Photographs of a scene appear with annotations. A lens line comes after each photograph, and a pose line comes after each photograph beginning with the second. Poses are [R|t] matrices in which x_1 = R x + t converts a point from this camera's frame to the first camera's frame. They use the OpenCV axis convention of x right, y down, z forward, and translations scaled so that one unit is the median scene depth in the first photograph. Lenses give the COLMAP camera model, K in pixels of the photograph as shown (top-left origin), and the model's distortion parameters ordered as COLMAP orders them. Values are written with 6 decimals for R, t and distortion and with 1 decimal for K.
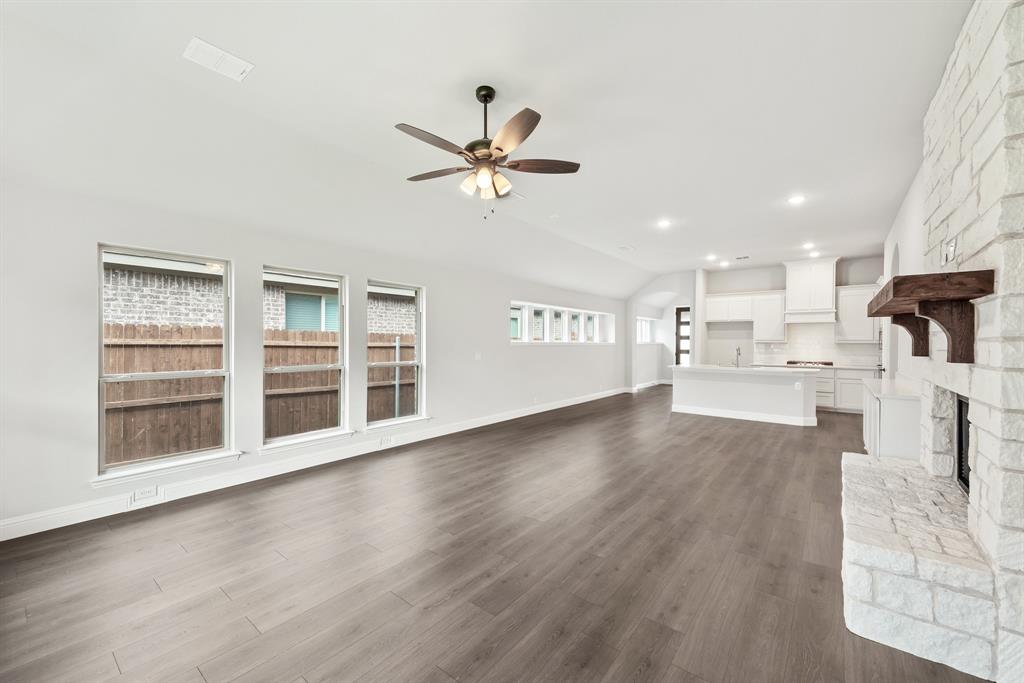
lens RADIAL K [[403.1, 0, 514.8], [0, 403.1, 343.6], [0, 0, 1]] dist [0.013294, -0.000106]
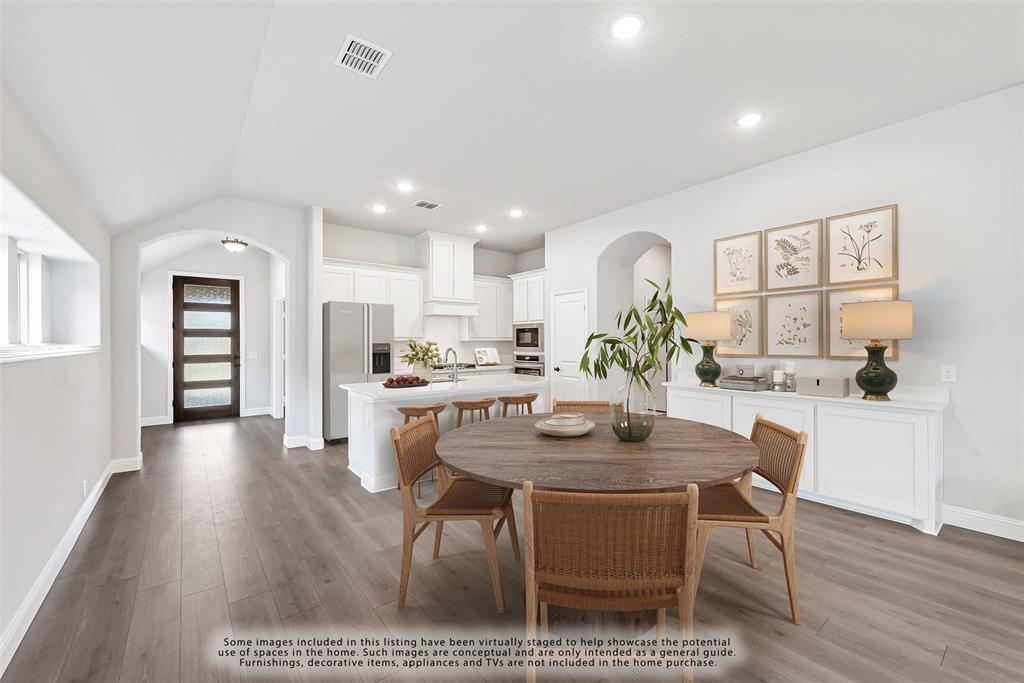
lens RADIAL K [[408.2, 0, 515.0], [0, 408.2, 340.8], [0, 0, 1]] dist [0.002606, 0.000024]
pose [[0.231057, -0.007467, 0.972912, -0.020380], [0.009125, 0.999943, 0.005507, -0.006273], [-0.972897, 0.007605, 0.231112, 0.827921]]
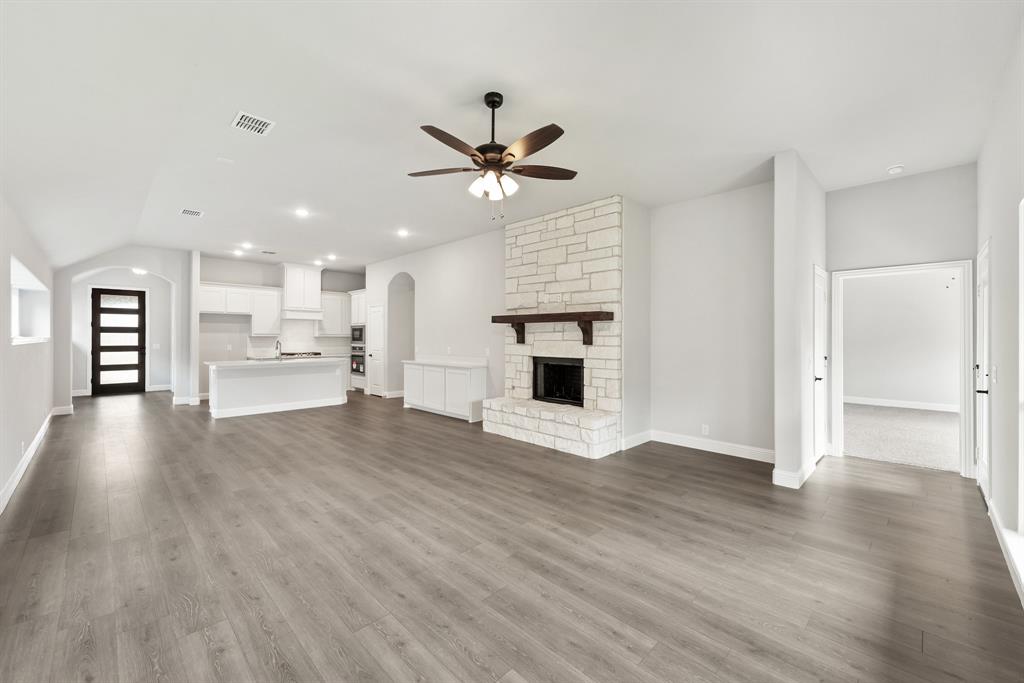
lens RADIAL K [[408.0, 0, 509.8], [0, 408.0, 337.7], [0, 0, 1]] dist [0.002364, -0.000078]
pose [[0.118913, -0.006896, 0.992881, -0.428920], [0.003576, 0.999972, 0.006517, -0.005054], [-0.992898, 0.002776, 0.118934, 0.325630]]
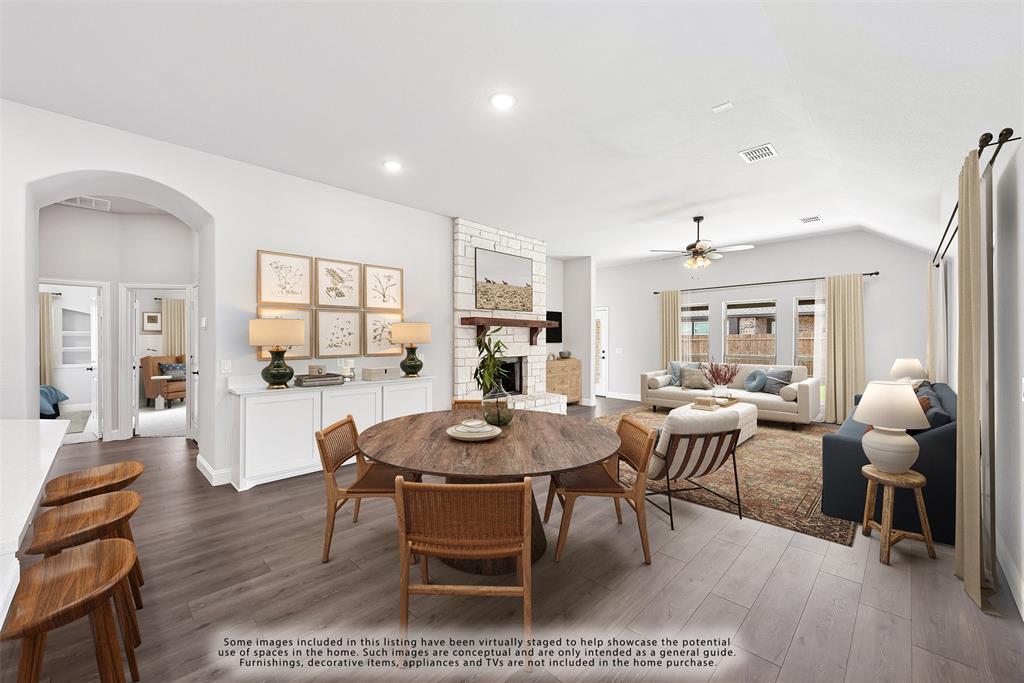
lens RADIAL K [[403.1, 0, 514.8], [0, 403.1, 343.6], [0, 0, 1]] dist [0.013294, -0.000106]
pose [[-0.994662, -0.006365, 0.102988, 0.244461], [-0.004803, 0.999870, 0.015400, -0.005368], [-0.103073, 0.014823, -0.994563, 1.217425]]
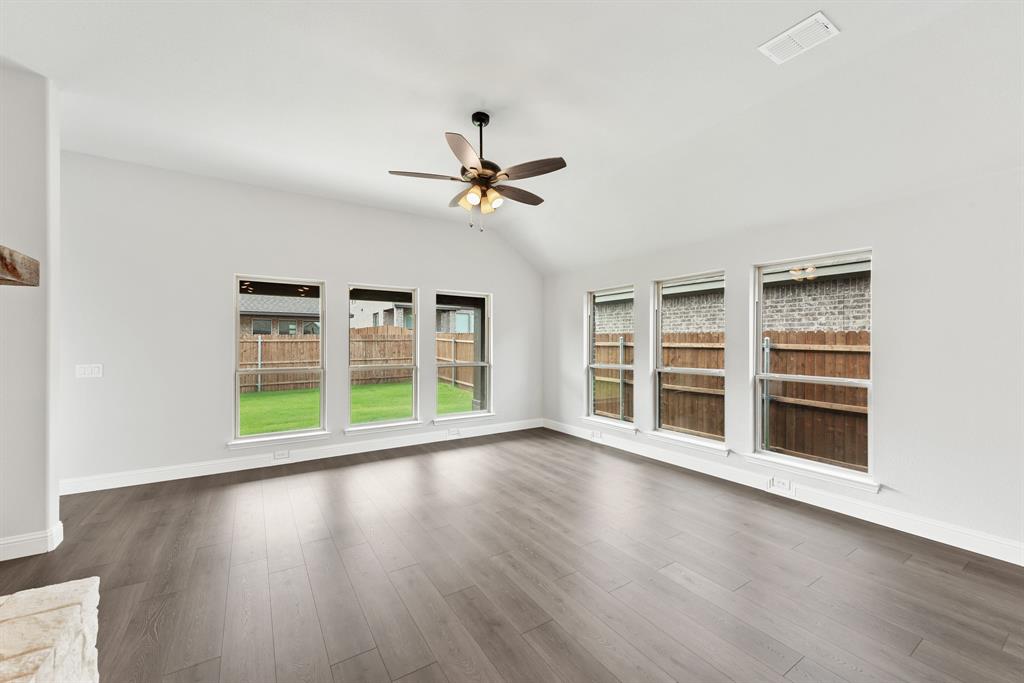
lens RADIAL K [[403.1, 0, 514.8], [0, 403.1, 343.6], [0, 0, 1]] dist [0.013294, -0.000106]
pose [[-0.317358, -0.003474, -0.948299, 0.364372], [-0.008900, 0.999960, -0.000684, -0.002766], [0.948264, 0.008222, -0.317377, 0.559652]]
